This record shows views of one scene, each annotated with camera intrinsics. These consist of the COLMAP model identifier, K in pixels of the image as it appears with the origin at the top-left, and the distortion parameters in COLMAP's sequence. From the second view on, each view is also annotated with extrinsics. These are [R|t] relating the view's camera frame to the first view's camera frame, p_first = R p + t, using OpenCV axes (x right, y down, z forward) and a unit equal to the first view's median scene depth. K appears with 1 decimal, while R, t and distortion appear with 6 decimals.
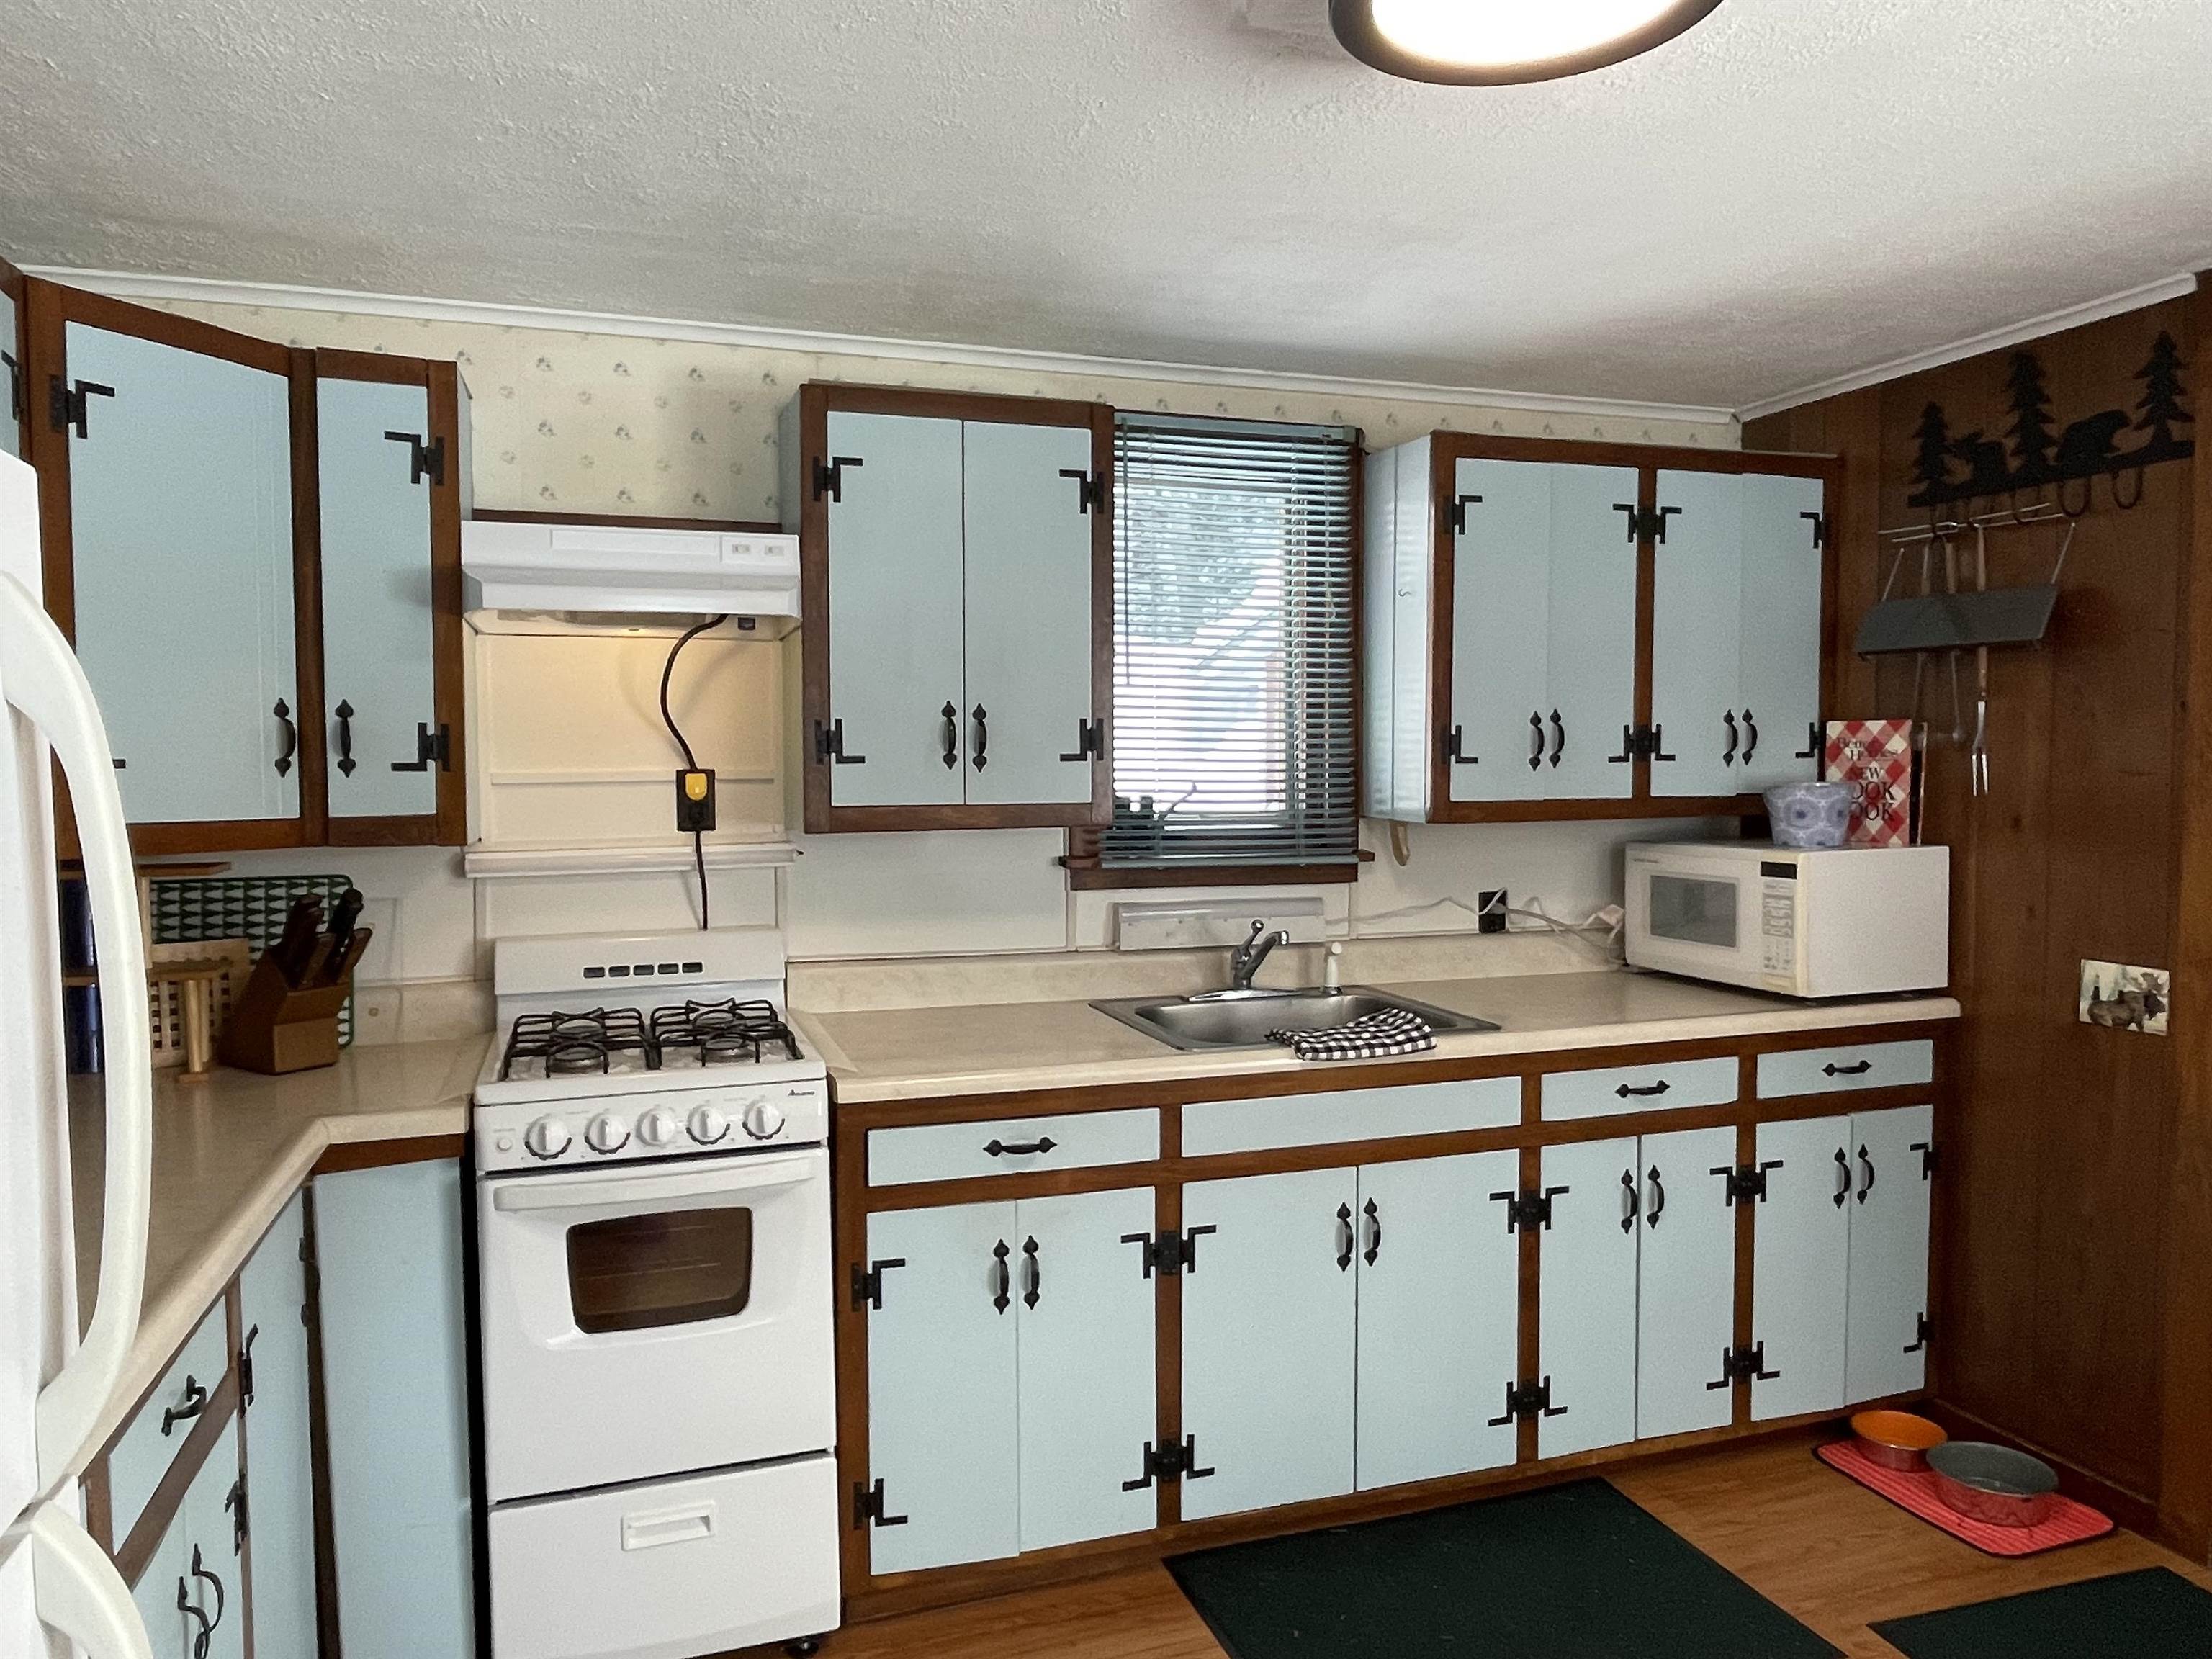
lens RADIAL K [[1473.5, 0, 1101.5], [0, 1473.5, 829.0], [0, 0, 1]] dist [0.001711, -0.001926]
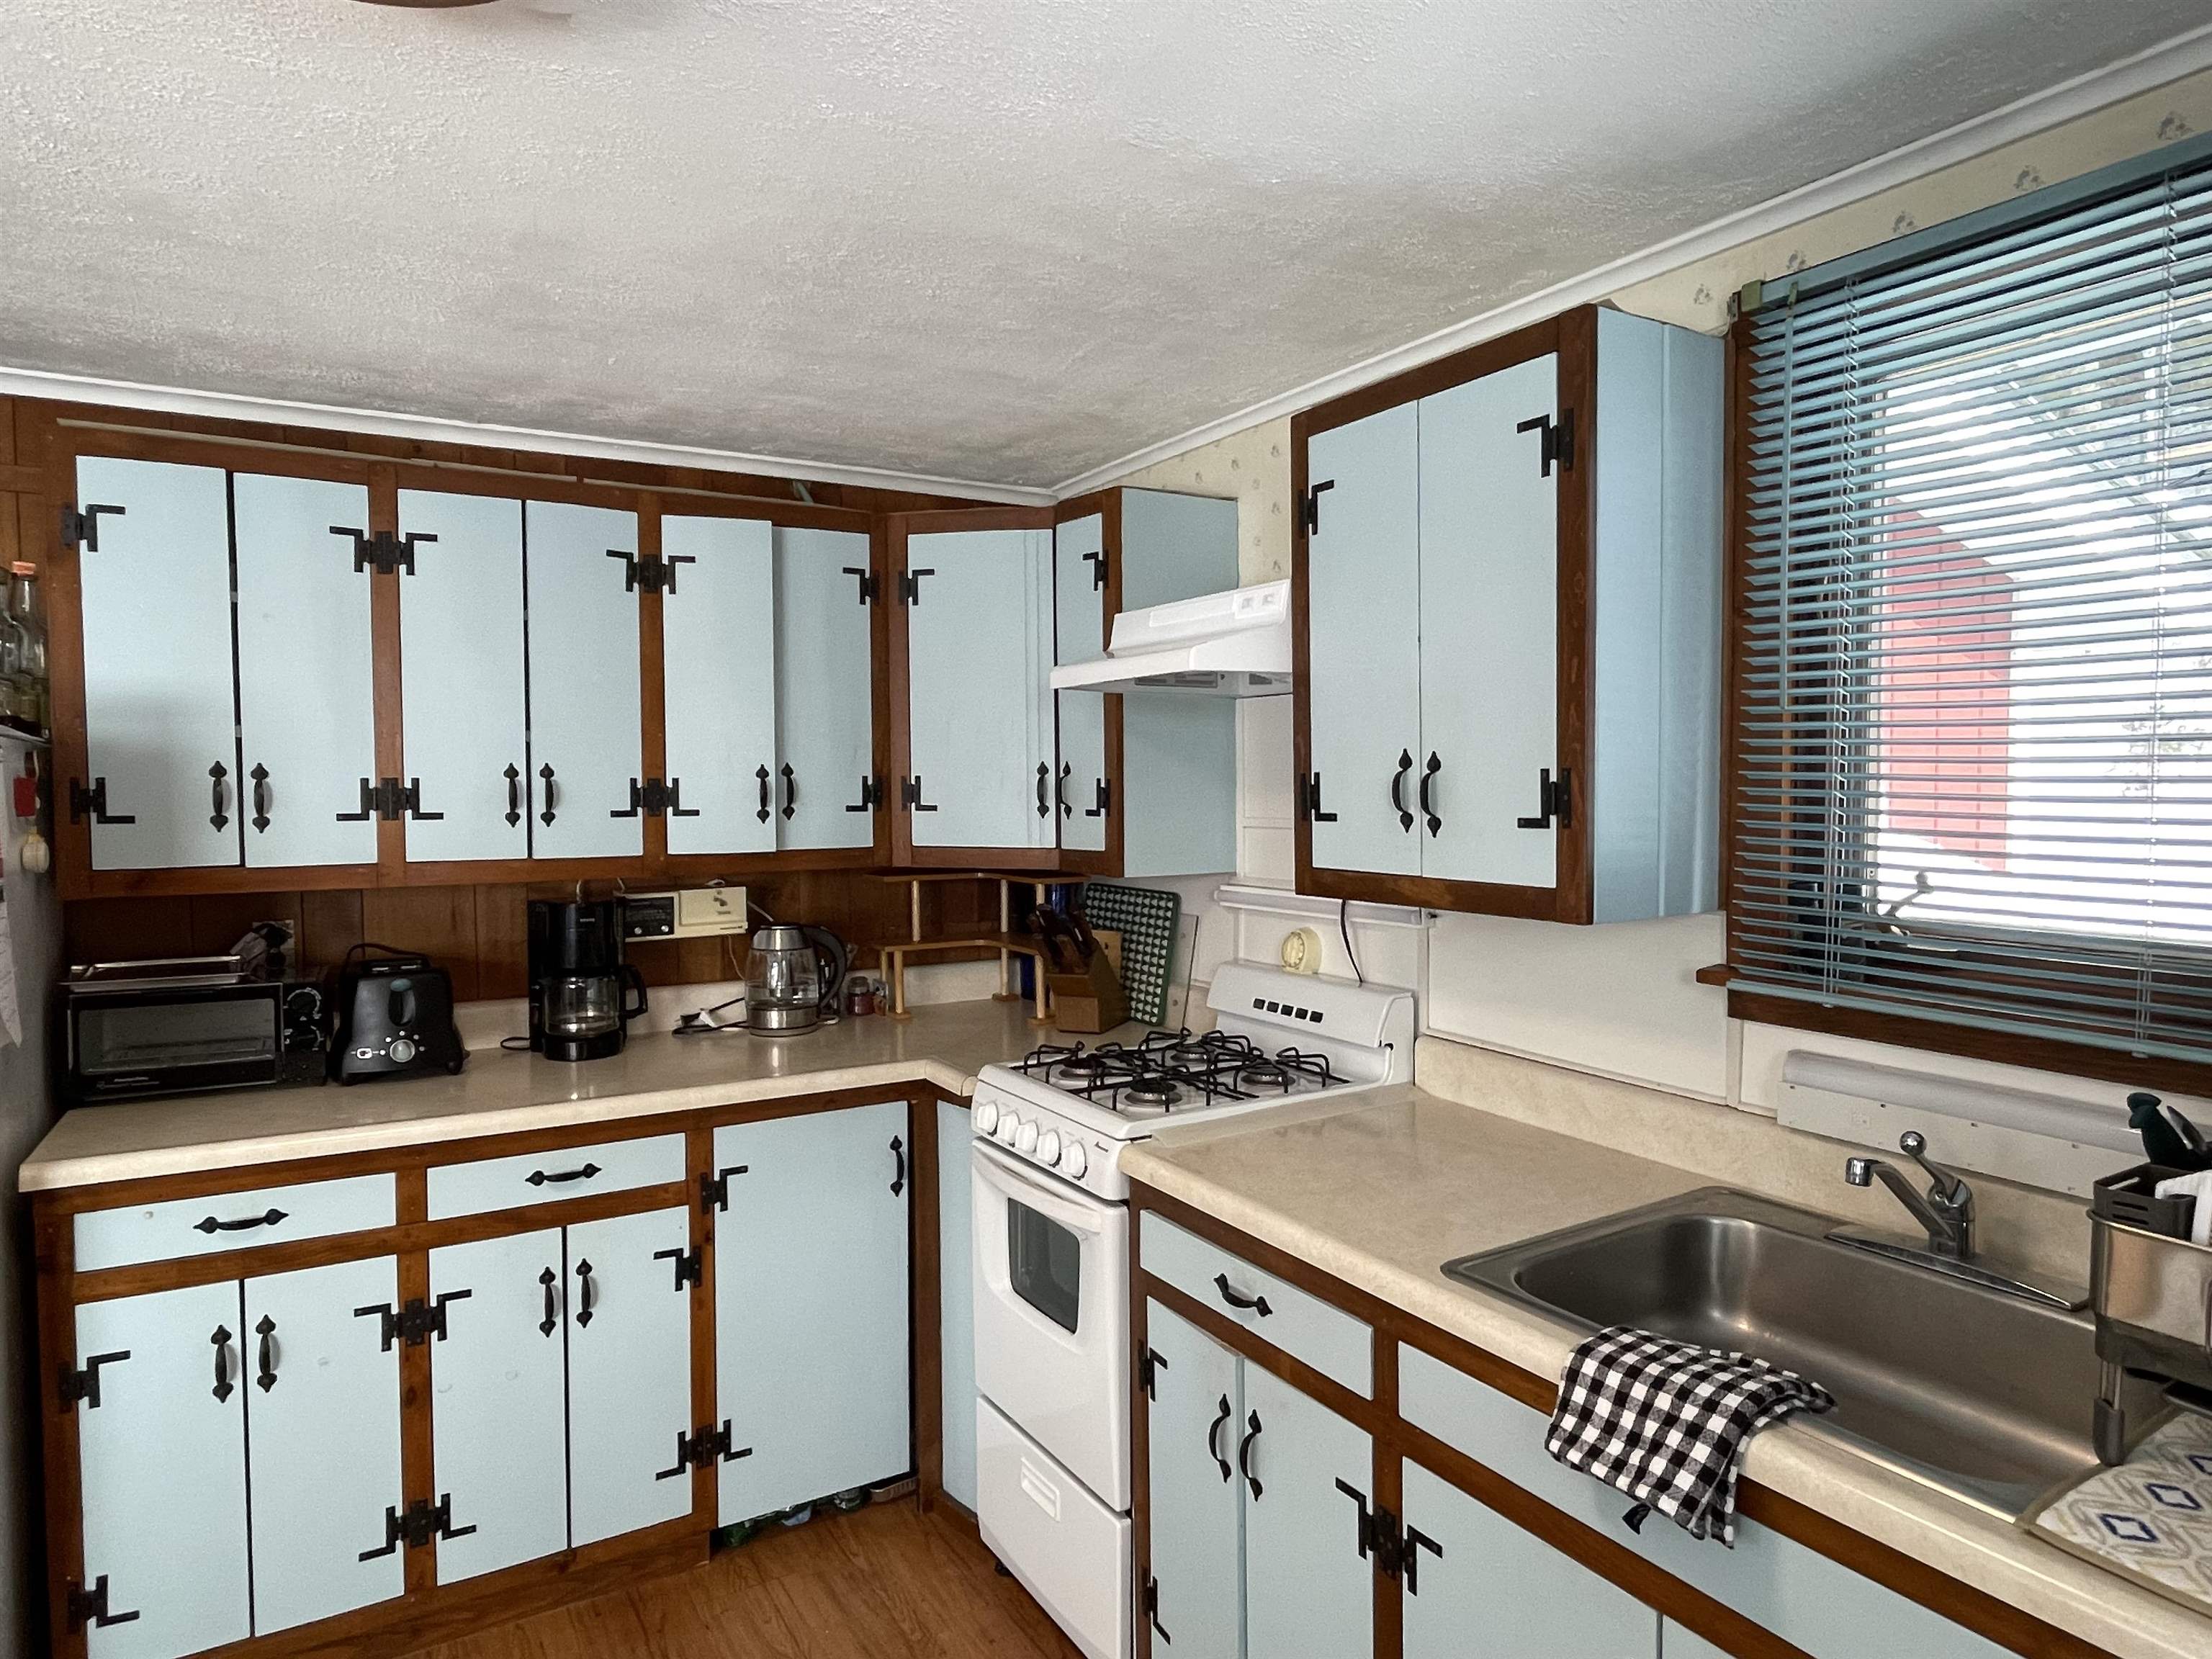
lens RADIAL K [[1292.7, 0, 1106.0], [0, 1292.7, 829.5], [0, 0, 1]] dist [-0.000104, 0.000099]
pose [[0.224181, 0.043428, -0.973579, 0.569548], [-0.044031, 0.998438, 0.034399, -0.060730], [0.973552, 0.035156, 0.225743, 0.690374]]
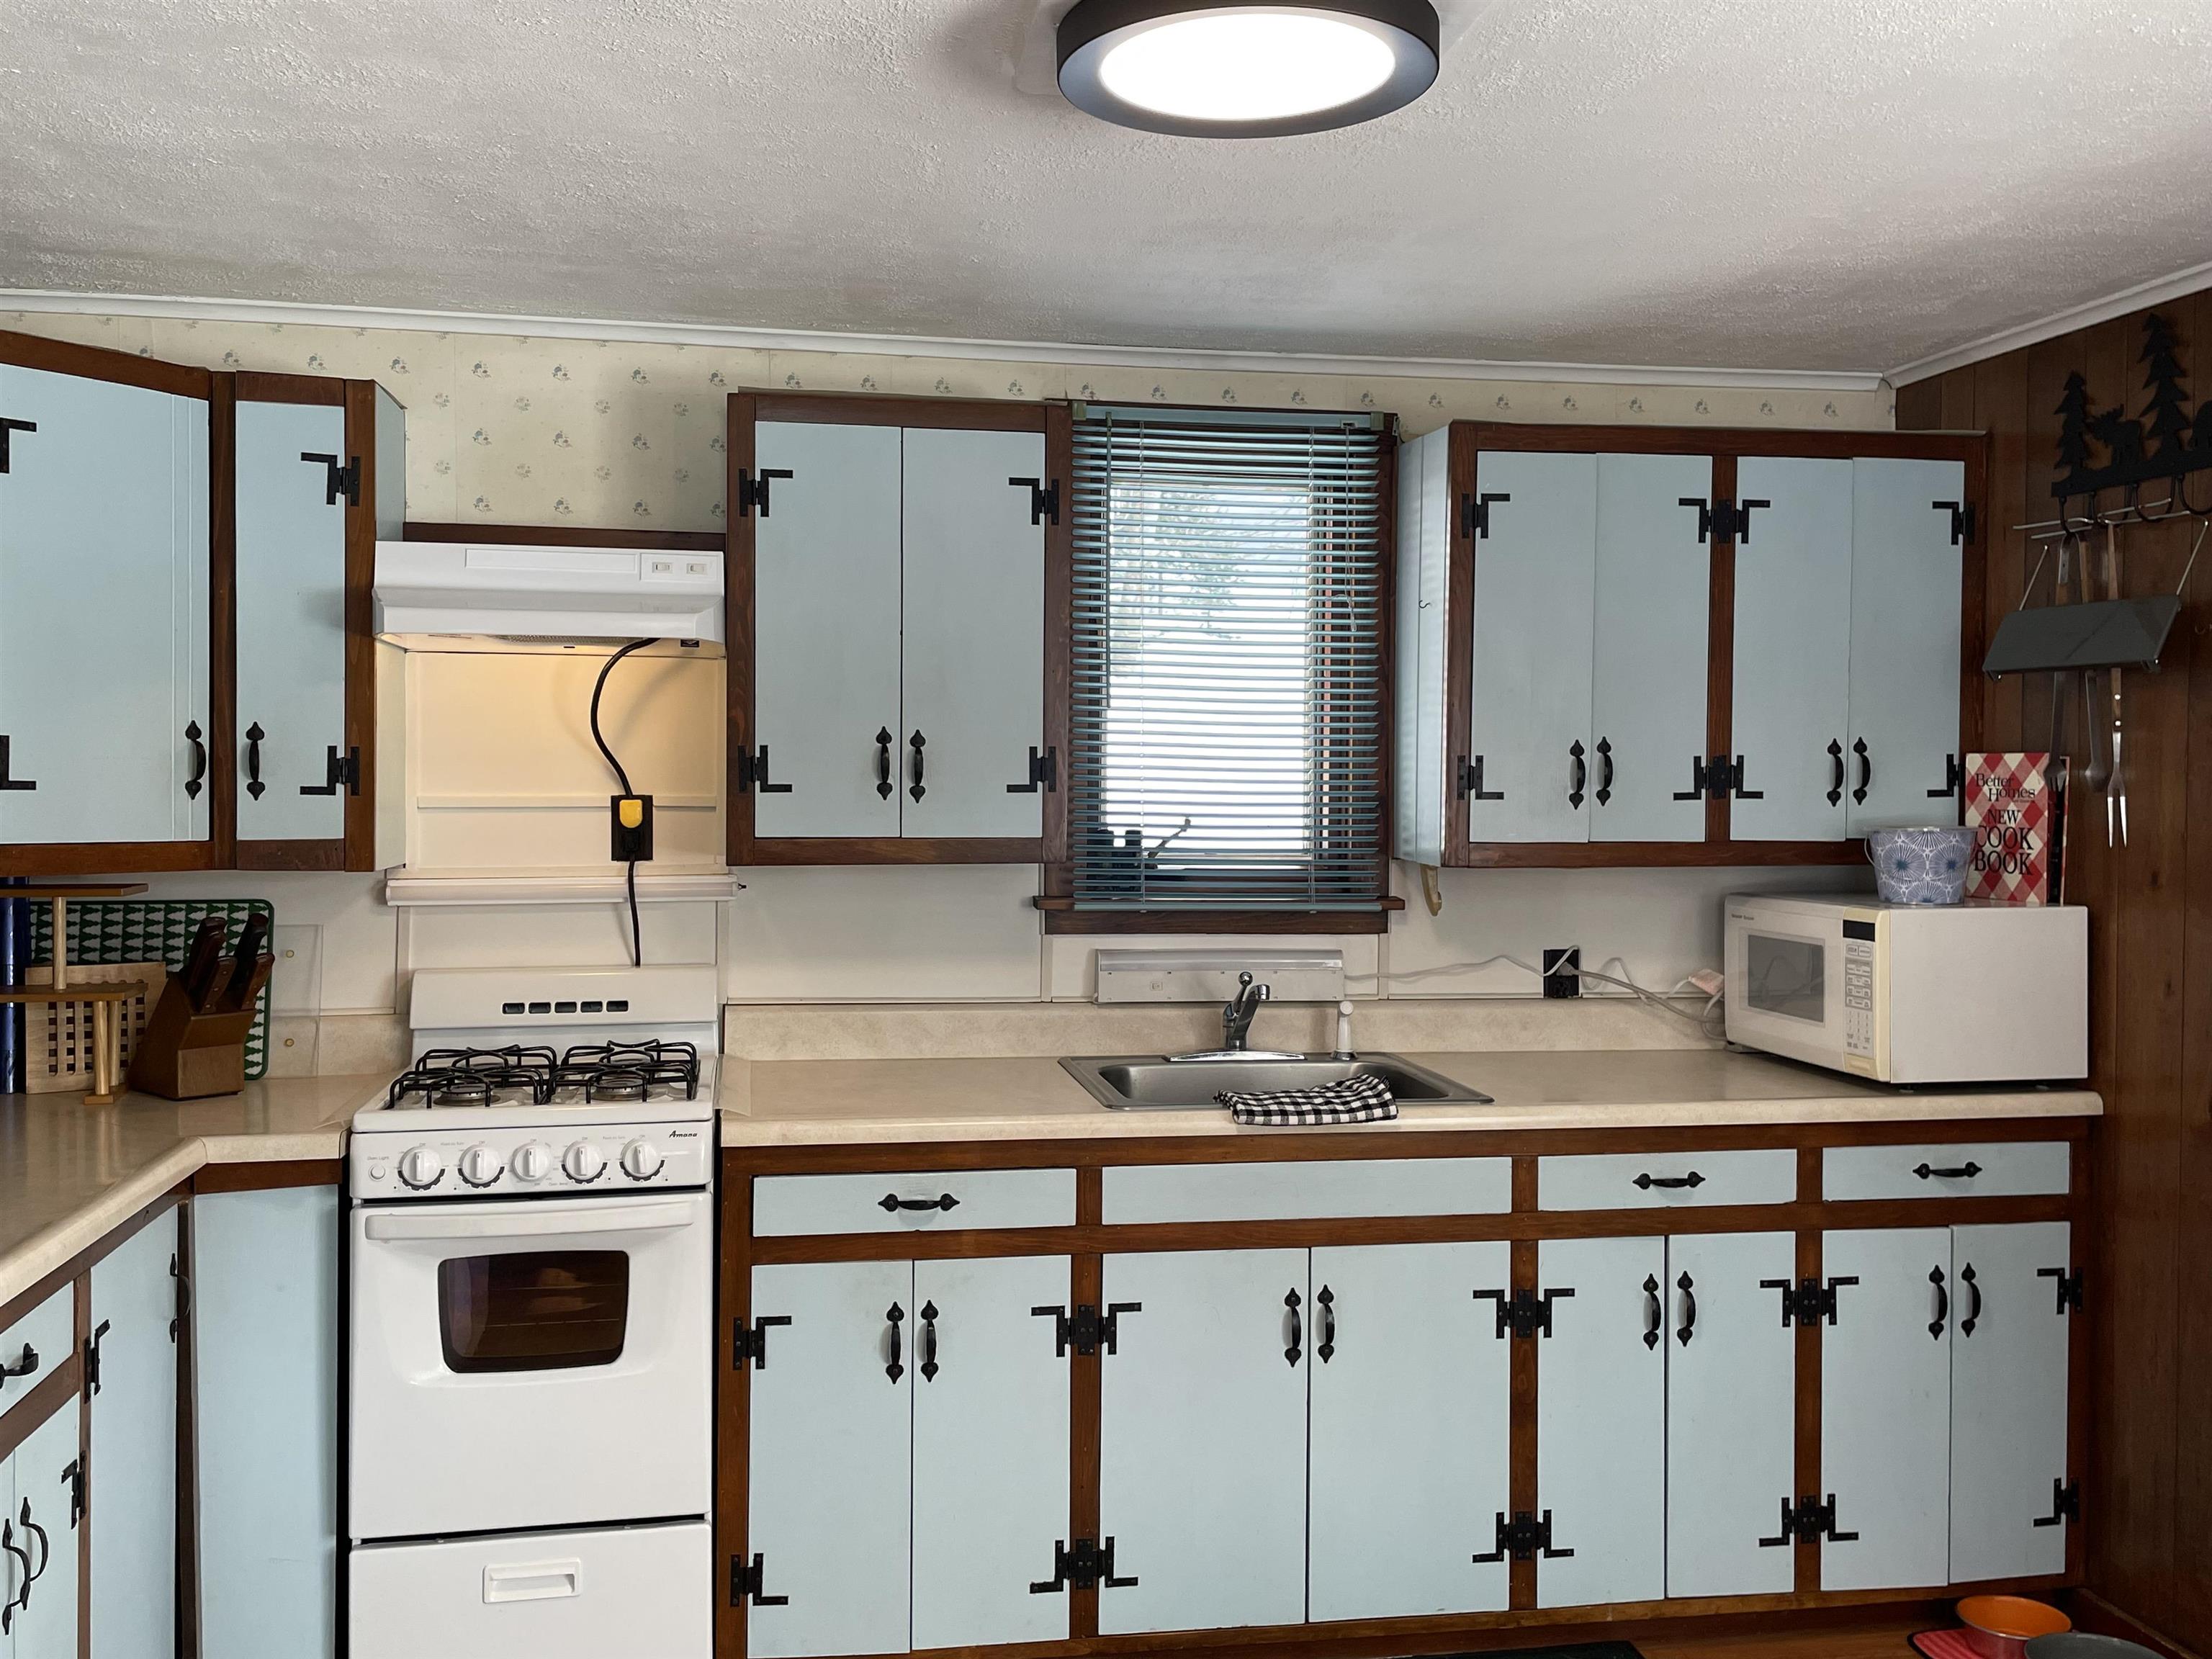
lens RADIAL K [[1950.2, 0, 1105.7], [0, 1950.2, 809.7], [0, 0, 1]] dist [0.094165, -0.127898]
pose [[0.989059, 0.013833, -0.146869, 0.222576], [-0.018209, 0.999428, -0.028496, -0.001175], [0.146391, 0.030858, 0.988745, -0.205529]]
